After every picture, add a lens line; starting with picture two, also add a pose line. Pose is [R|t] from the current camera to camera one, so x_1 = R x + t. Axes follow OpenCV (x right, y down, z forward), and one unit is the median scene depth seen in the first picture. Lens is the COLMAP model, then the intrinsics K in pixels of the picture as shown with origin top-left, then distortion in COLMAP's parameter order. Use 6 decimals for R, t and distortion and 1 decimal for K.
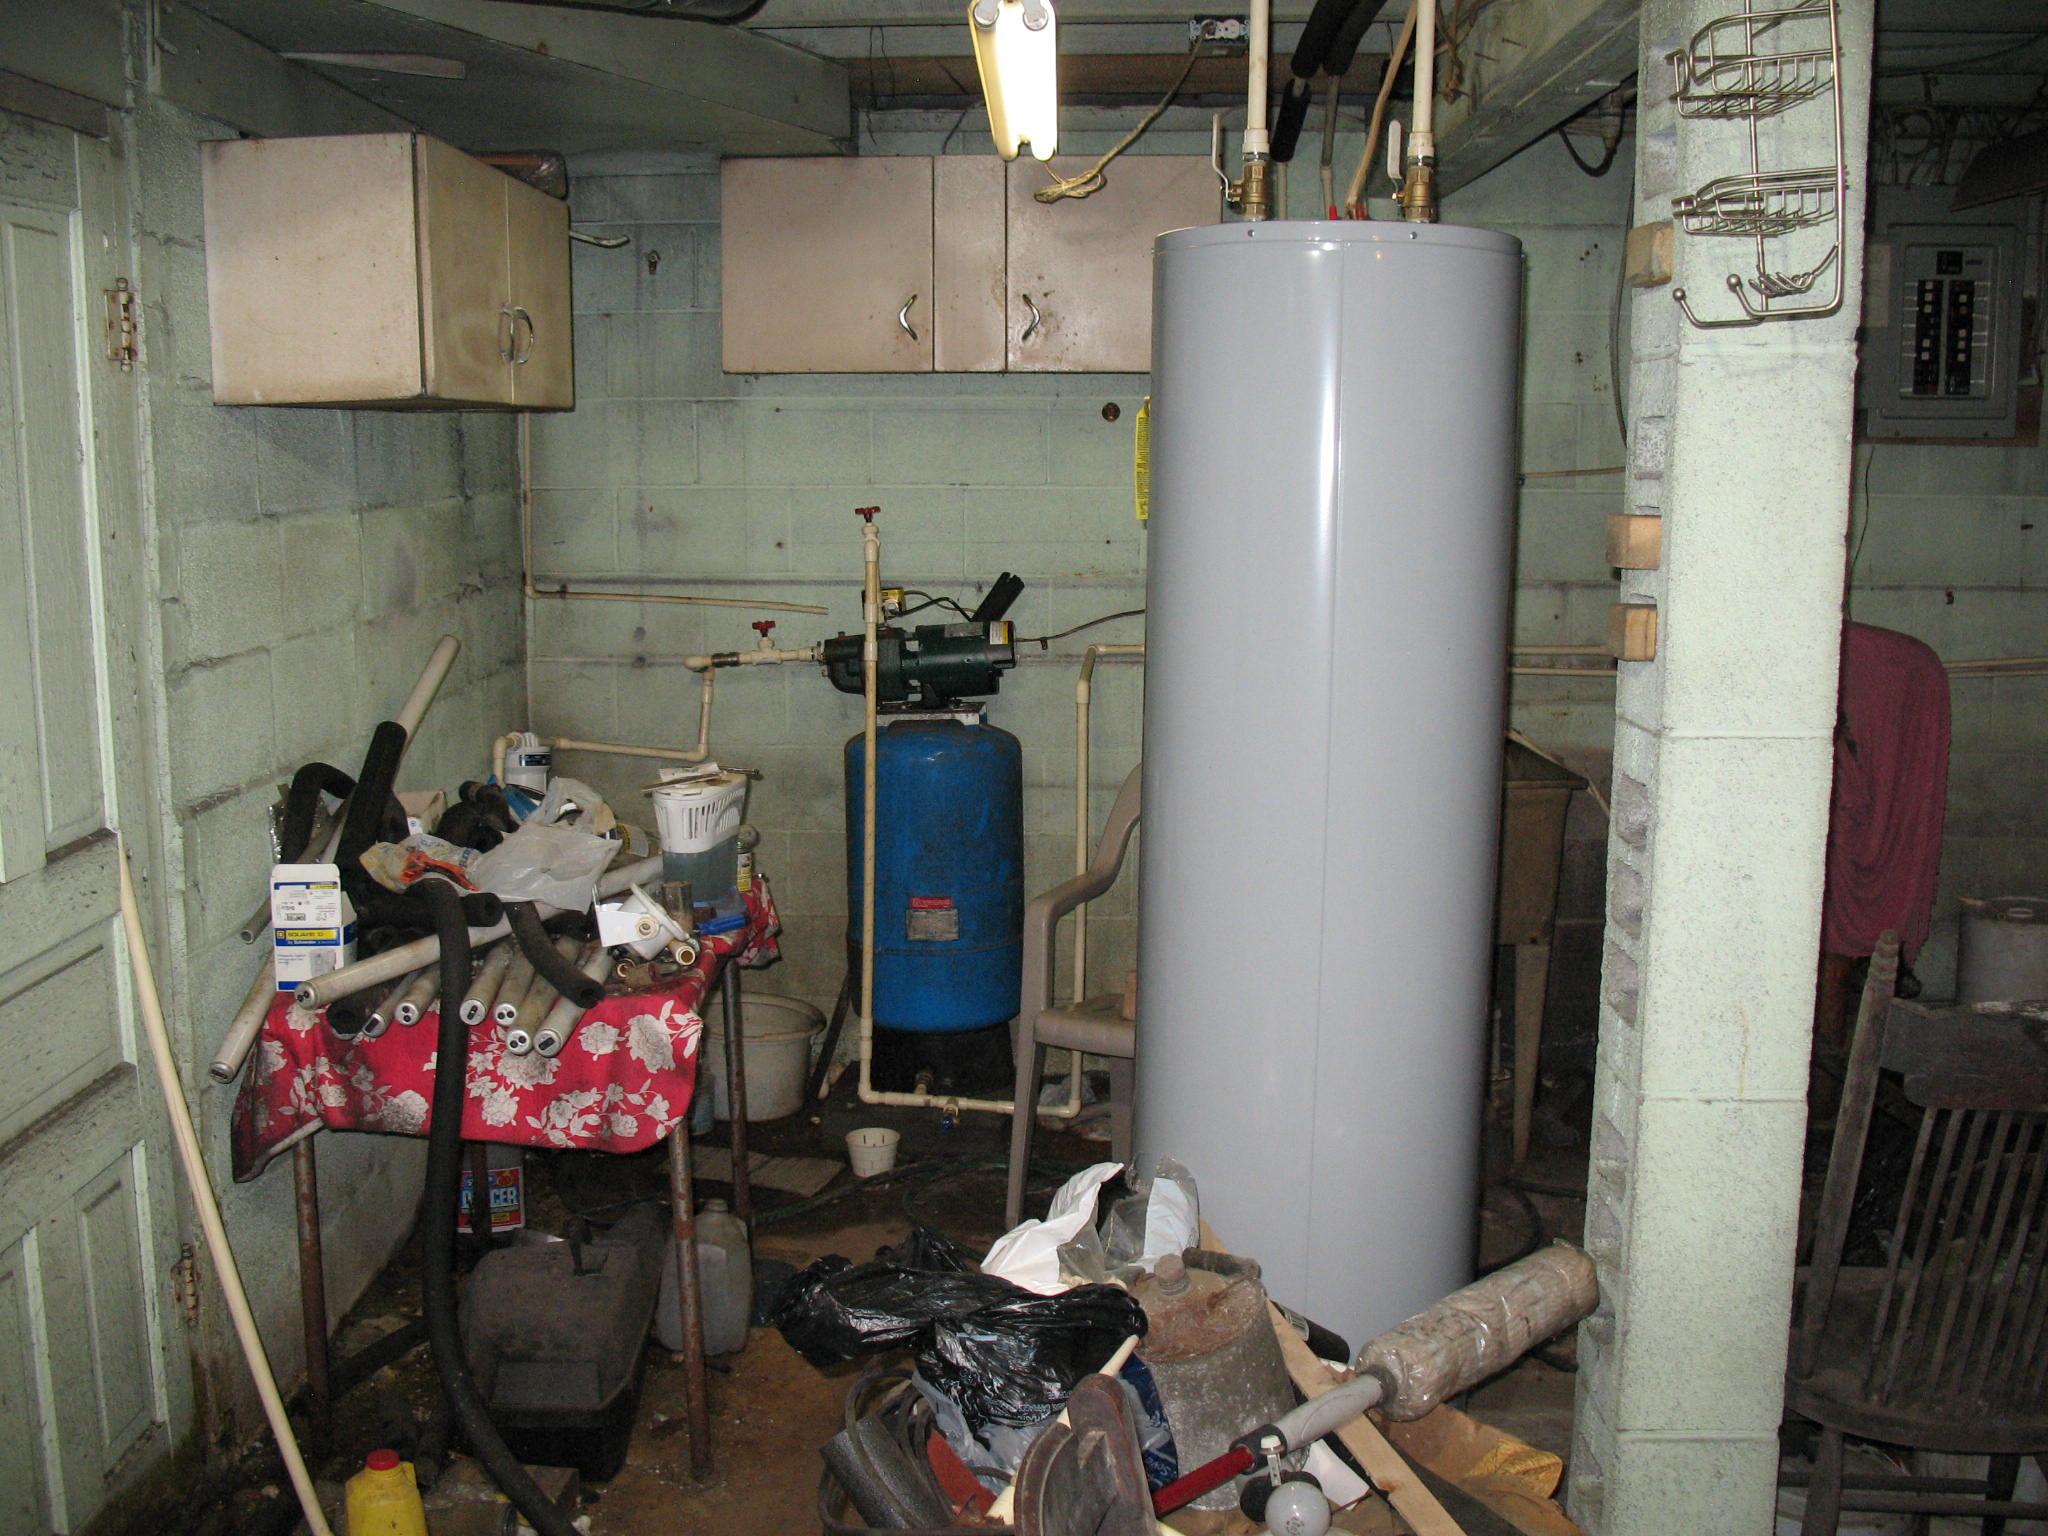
lens RADIAL K [[2098.9, 0, 996.4], [0, 2098.9, 778.8], [0, 0, 1]] dist [-0.188582, 0.206966]
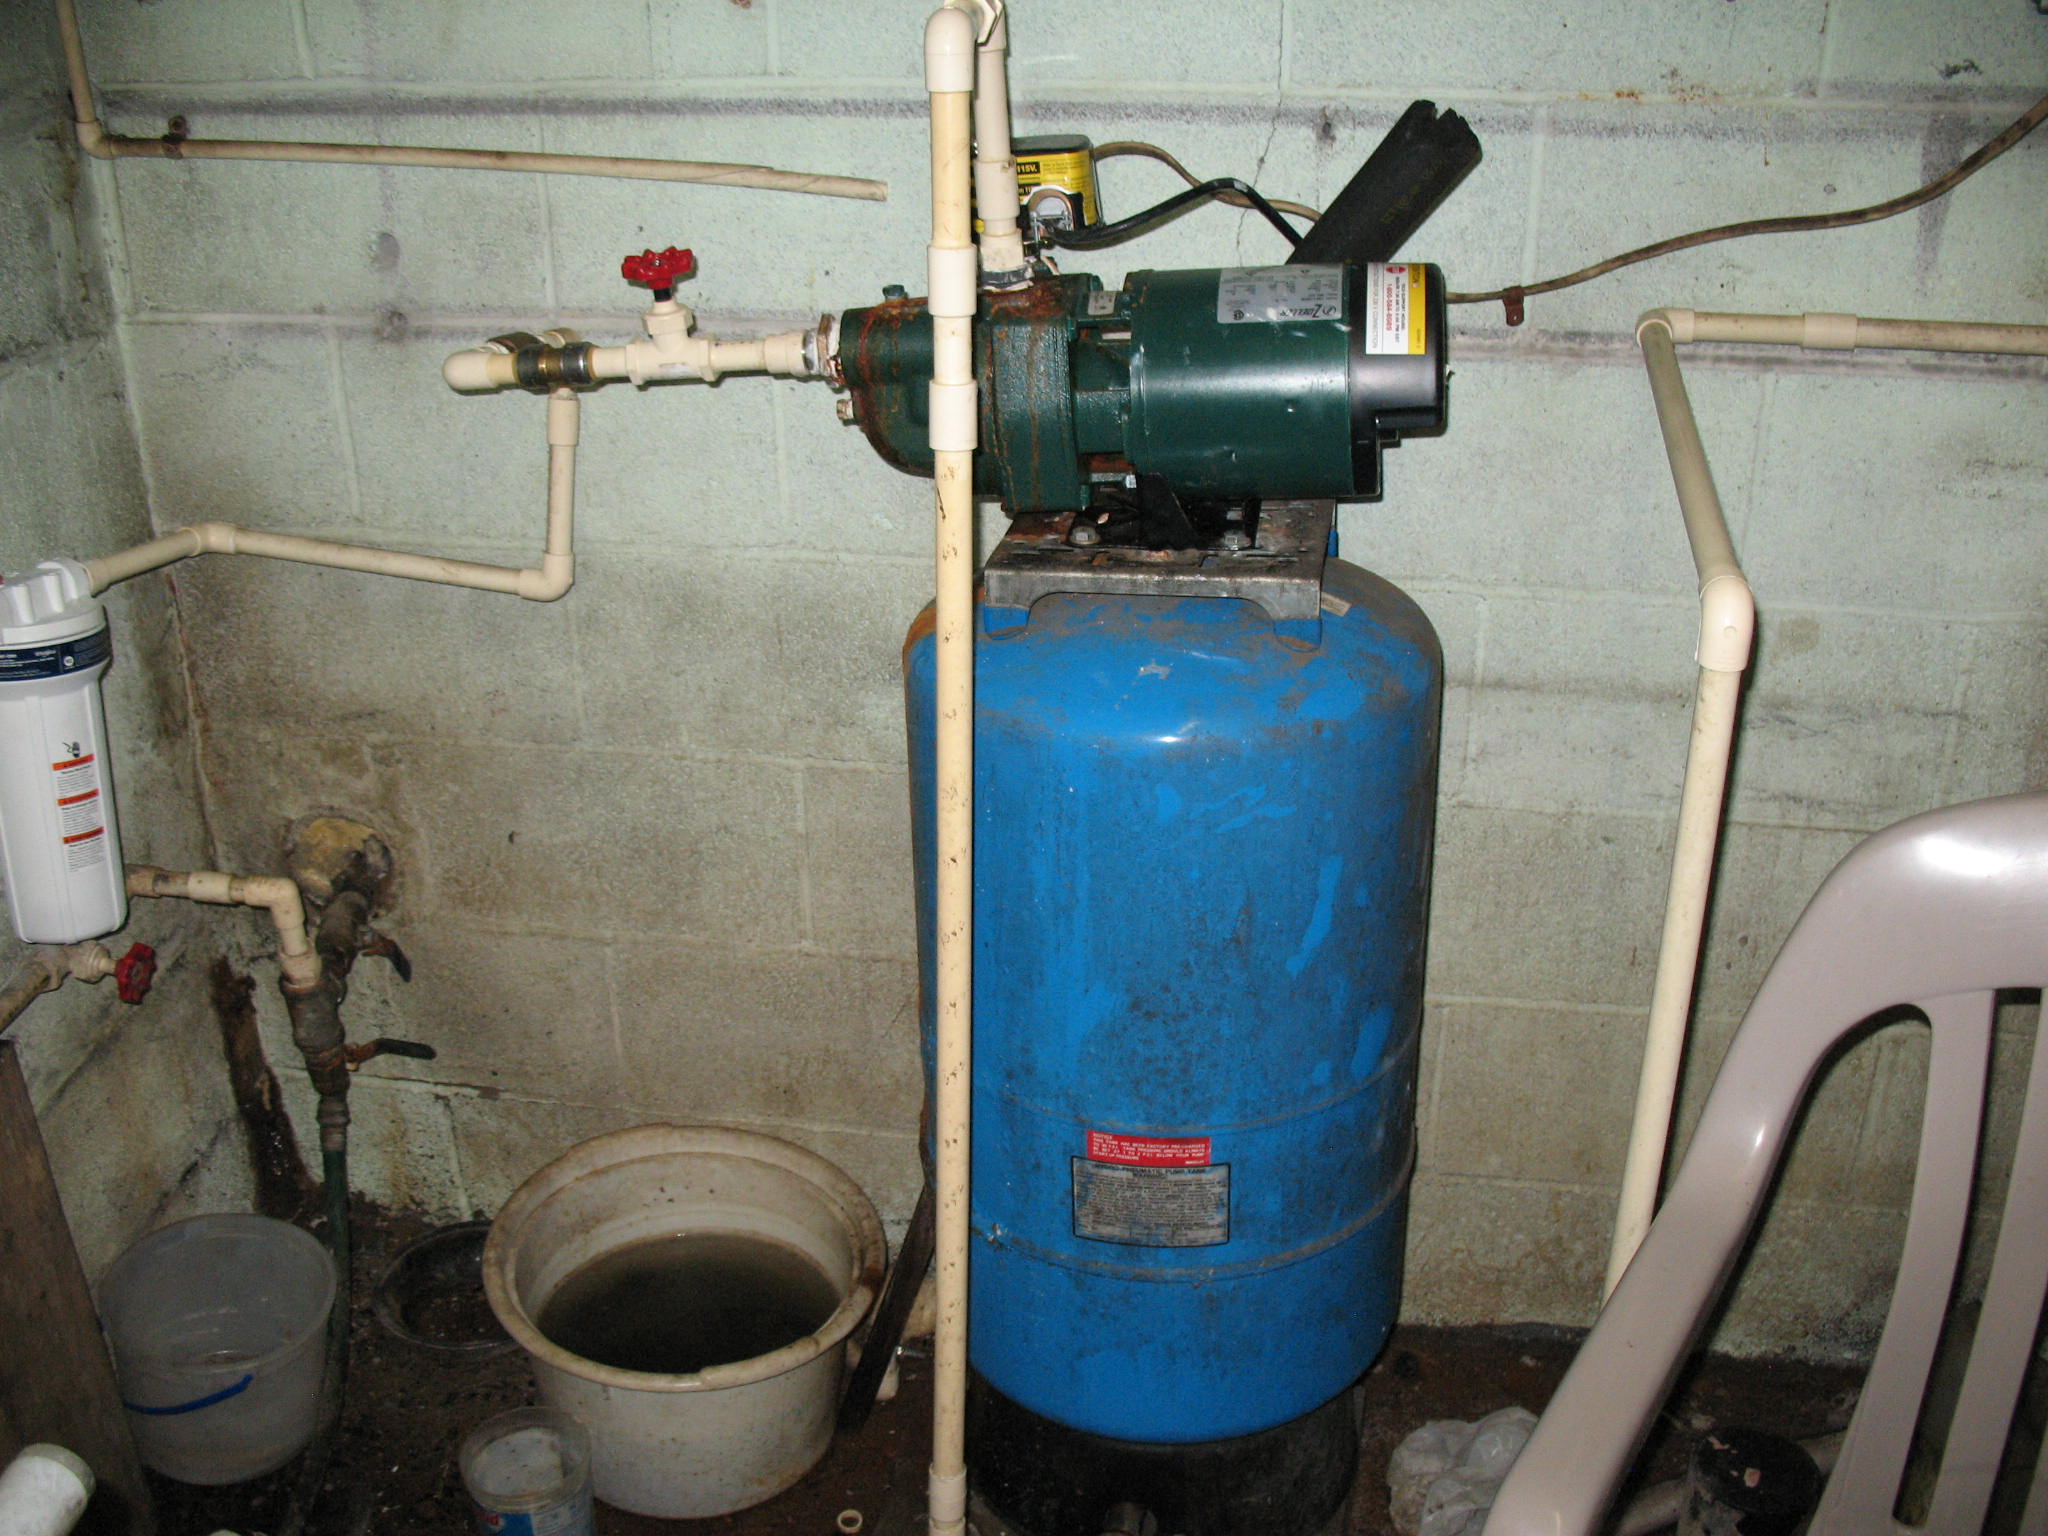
lens RADIAL K [[2098.9, 0, 996.4], [0, 2098.9, 778.8], [0, 0, 1]] dist [-0.188582, 0.206966]
pose [[0.992032, 0.040391, -0.119340, -0.016816], [-0.004850, 0.958760, 0.284176, -0.084641], [0.125896, -0.281333, 0.951316, 0.651655]]
